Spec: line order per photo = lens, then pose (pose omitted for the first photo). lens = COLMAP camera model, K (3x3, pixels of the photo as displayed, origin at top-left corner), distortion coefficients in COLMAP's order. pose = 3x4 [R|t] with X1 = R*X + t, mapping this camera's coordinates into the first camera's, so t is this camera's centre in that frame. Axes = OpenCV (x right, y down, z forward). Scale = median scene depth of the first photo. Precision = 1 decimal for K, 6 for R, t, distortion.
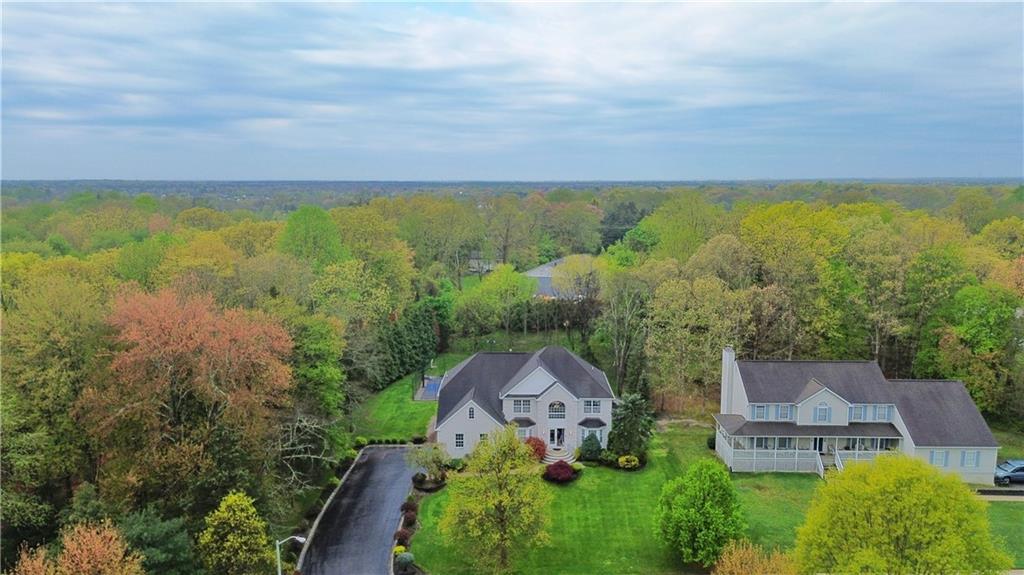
lens RADIAL K [[722.3, 0, 510.6], [0, 722.3, 285.1], [0, 0, 1]] dist [-0.009874, -0.003412]
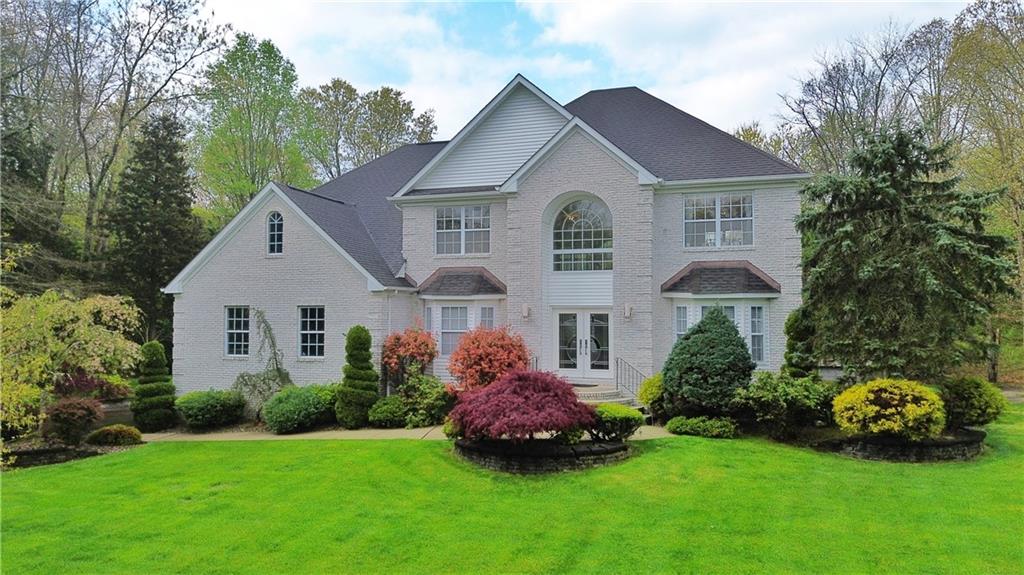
lens RADIAL K [[722.3, 0, 511.0], [0, 722.3, 292.9], [0, 0, 1]] dist [-0.009874, -0.003412]
pose [[0.952230, -0.015168, -0.305004, 0.121466], [-0.044440, 0.981251, -0.187539, 0.247020], [0.302130, 0.192135, 0.933703, 0.750996]]
